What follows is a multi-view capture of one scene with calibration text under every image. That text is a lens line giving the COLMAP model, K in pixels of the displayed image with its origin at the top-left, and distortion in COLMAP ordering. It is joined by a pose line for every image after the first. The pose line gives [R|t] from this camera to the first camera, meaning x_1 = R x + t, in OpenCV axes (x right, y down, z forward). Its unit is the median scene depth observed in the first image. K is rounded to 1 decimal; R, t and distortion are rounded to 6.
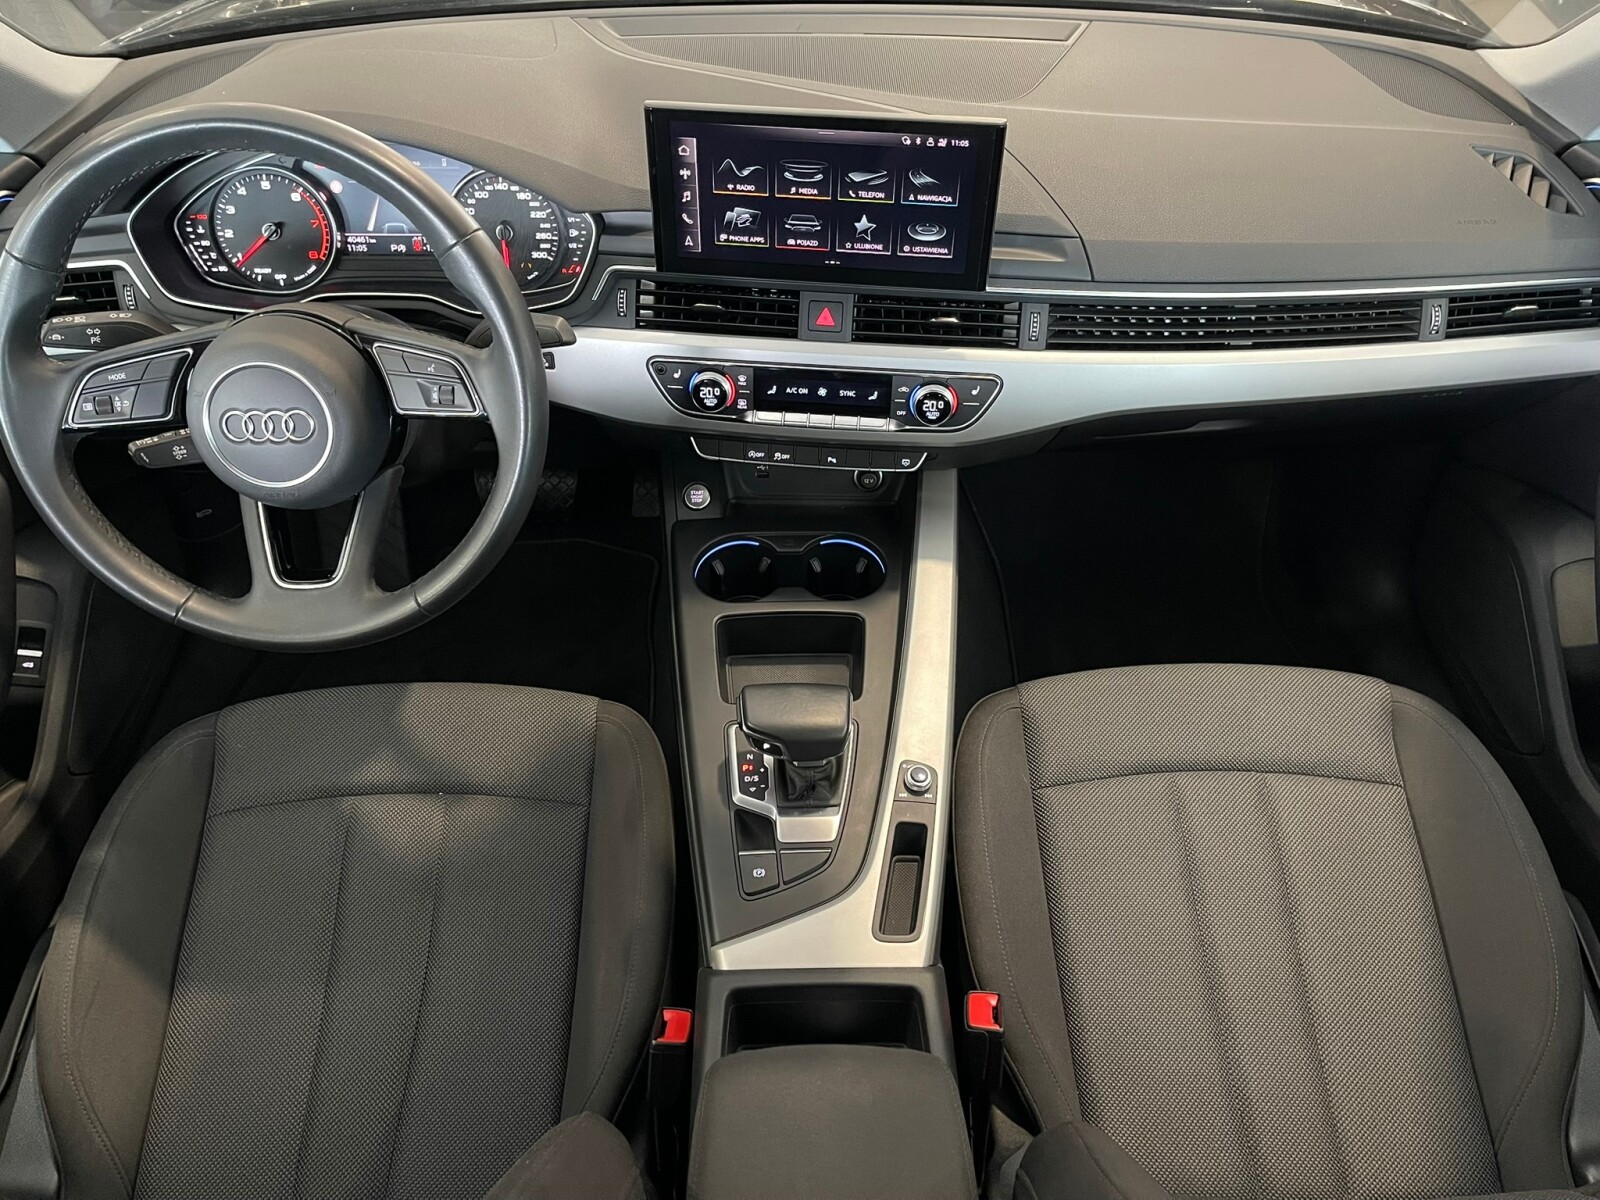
lens RADIAL K [[1231.2, 0, 813.7], [0, 1231.2, 608.8], [0, 0, 1]] dist [0.053454, -0.055133]
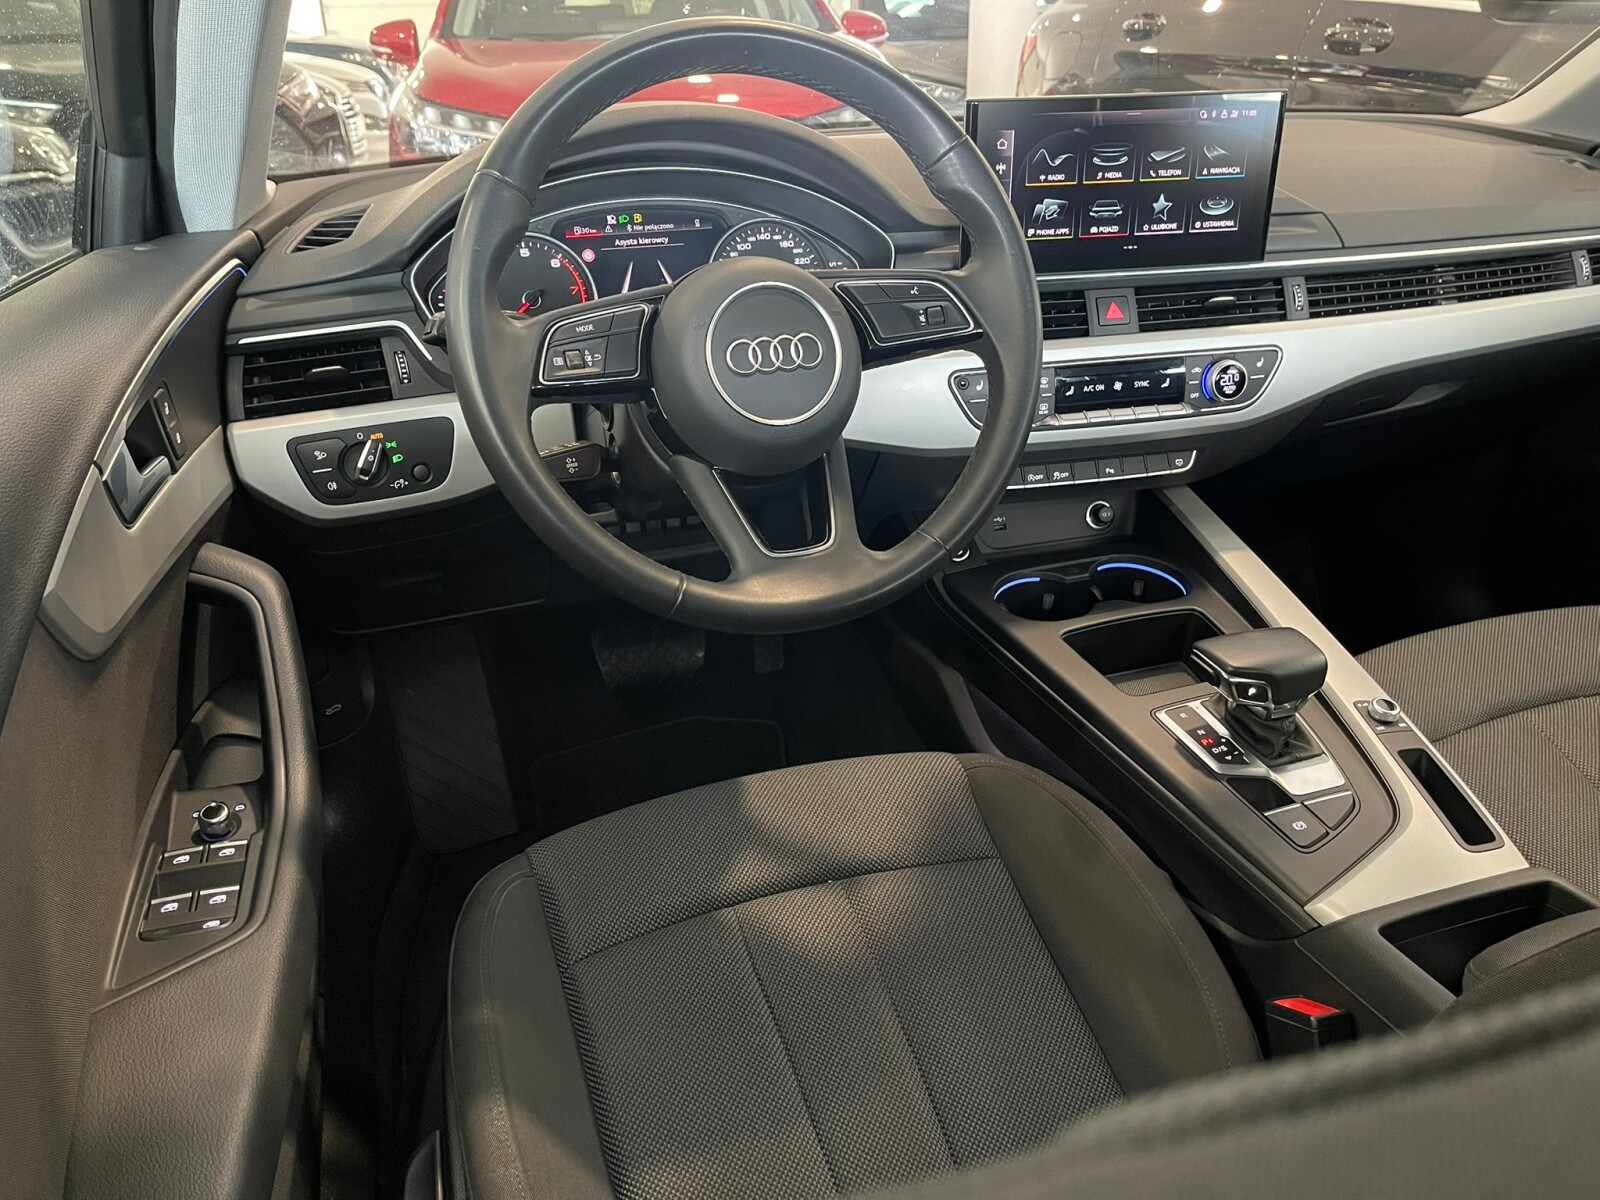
lens RADIAL K [[1231.2, 0, 805.8], [0, 1231.2, 593.5], [0, 0, 1]] dist [0.053454, -0.055133]
pose [[0.950631, -0.147941, 0.272791, -0.549904], [0.225648, 0.932996, -0.280360, 0.211494], [-0.213037, 0.328074, 0.920317, 0.195408]]
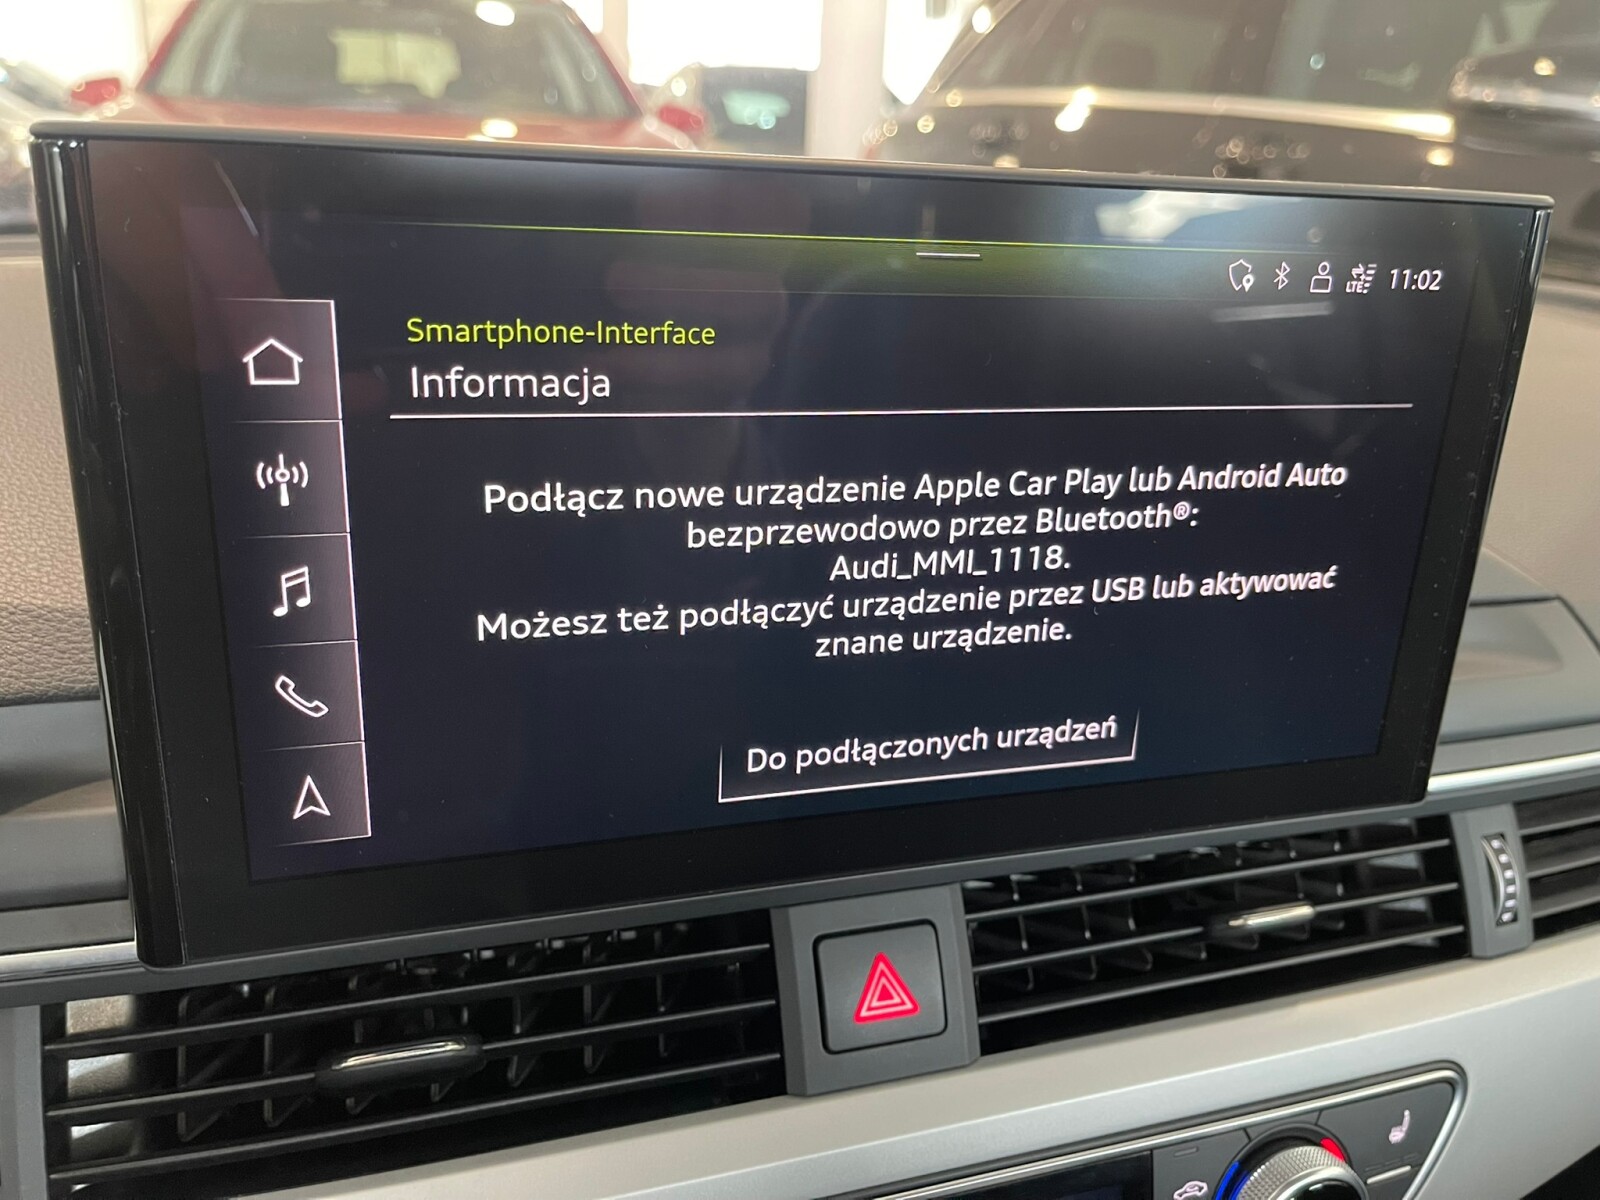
lens RADIAL K [[1231.2, 0, 815.1], [0, 1231.2, 601.3], [0, 0, 1]] dist [0.053454, -0.055133]
pose [[0.914630, -0.102240, 0.391151, -0.098903], [0.243864, 0.911190, -0.332059, -0.230344], [-0.322463, 0.399099, 0.858334, 0.756465]]
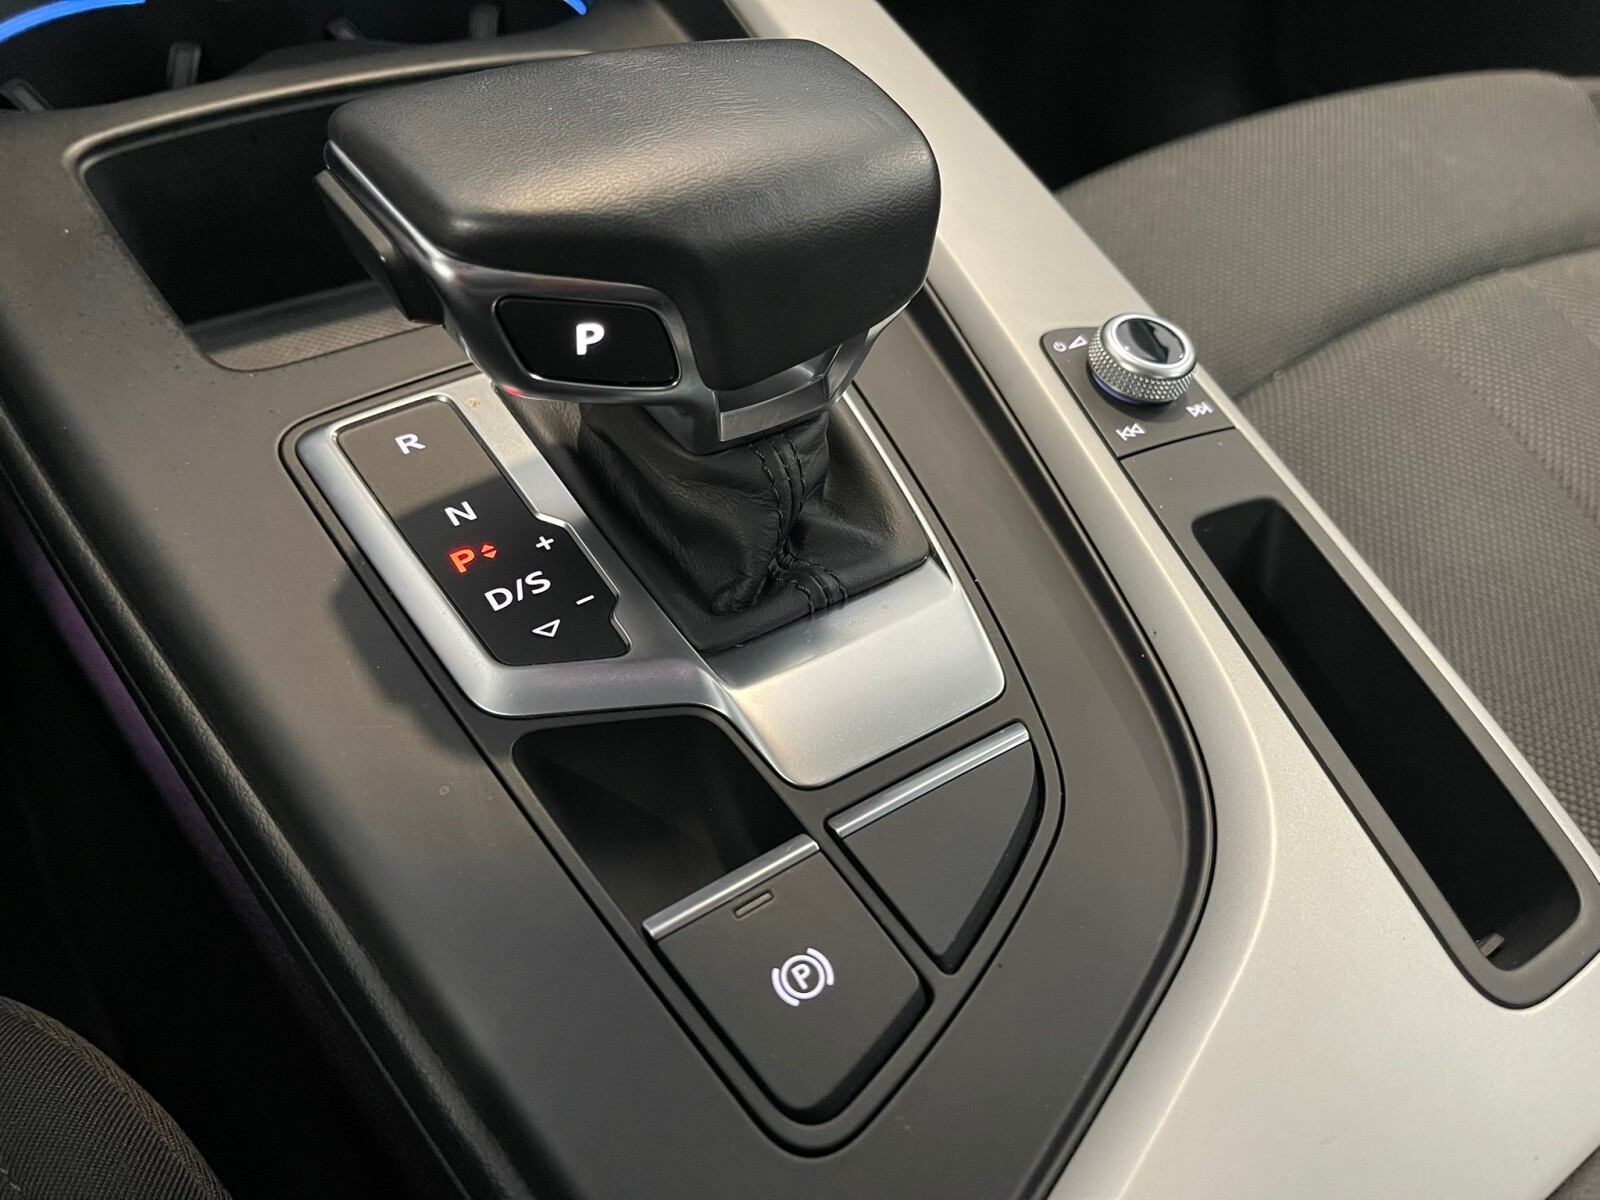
lens RADIAL K [[1231.2, 0, 815.6], [0, 1231.2, 601.0], [0, 0, 1]] dist [0.053454, -0.055133]
pose [[0.844618, -0.332215, 0.419825, -0.094409], [0.330684, 0.940437, 0.078905, 0.136542], [-0.421033, 0.072185, 0.904168, 0.768111]]
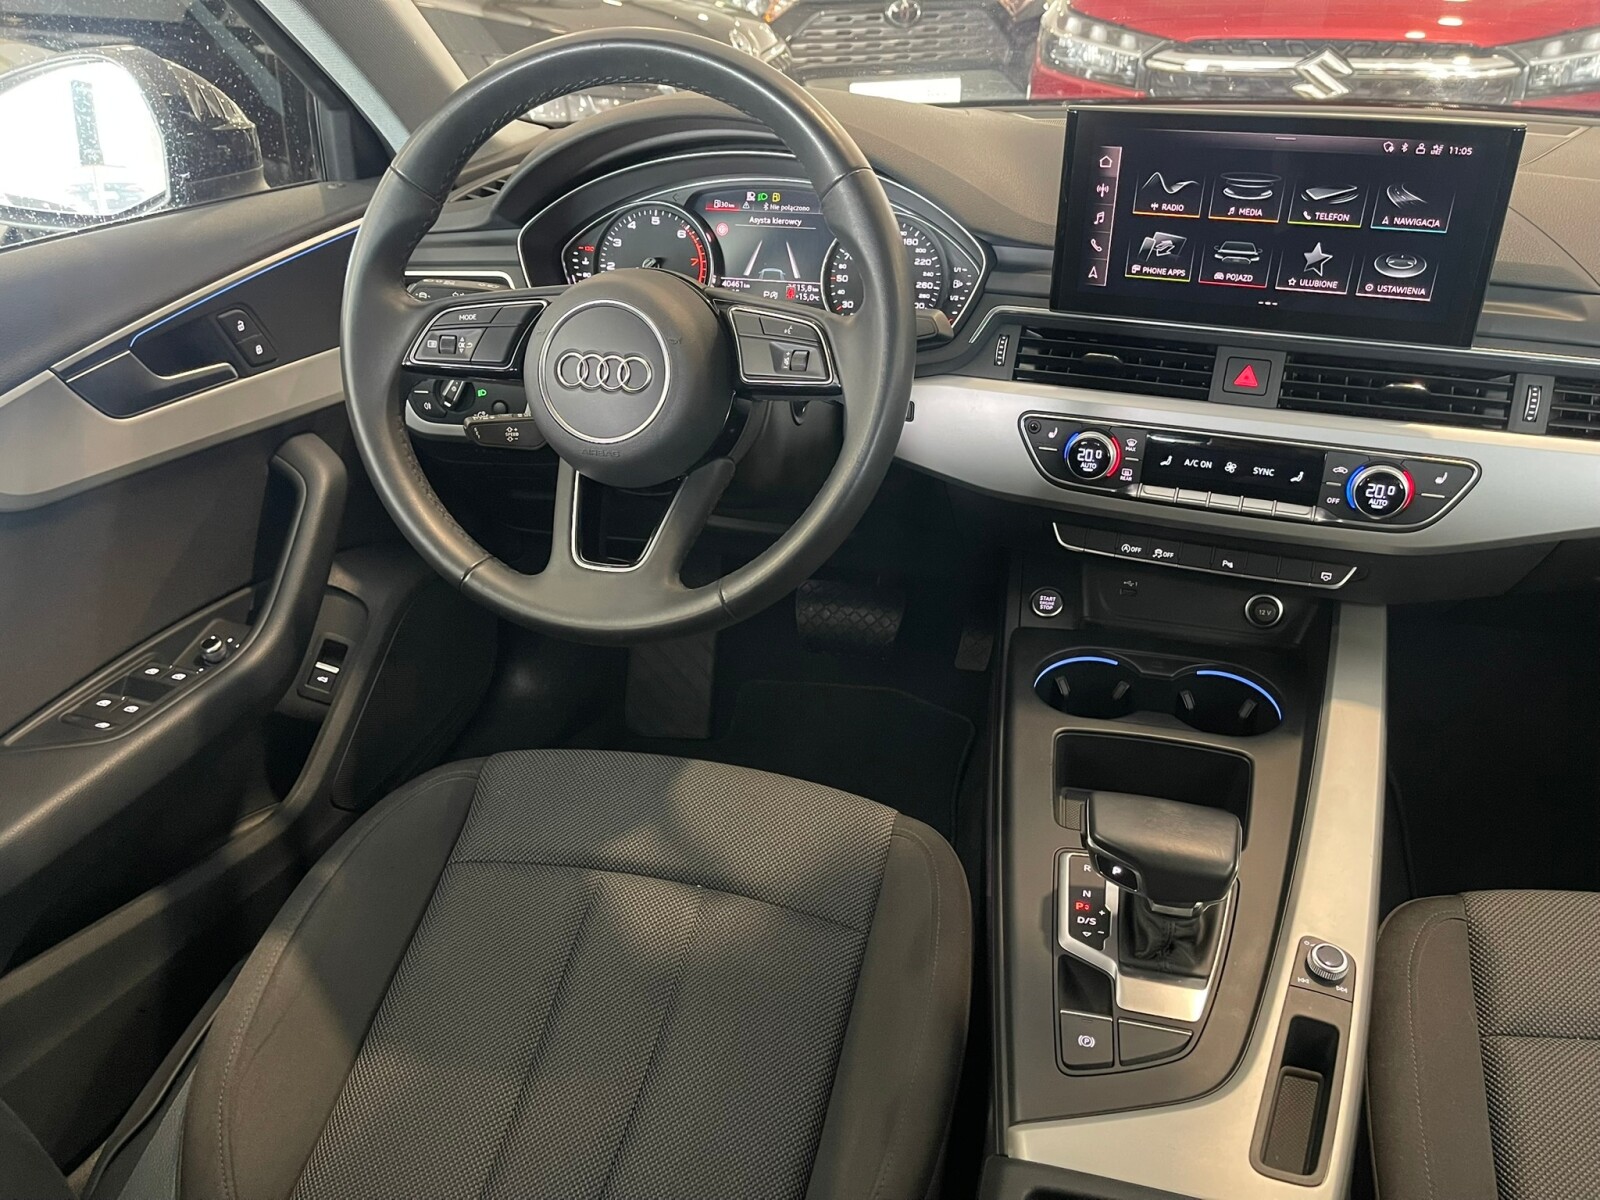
lens RADIAL K [[1231.2, 0, 799.9], [0, 1231.2, 596.5], [0, 0, 1]] dist [0.053454, -0.055133]
pose [[0.957585, 0.118539, -0.262641, -0.042055], [-0.178471, 0.959580, -0.217611, 0.140517], [0.226230, 0.255255, 0.940035, 0.192754]]
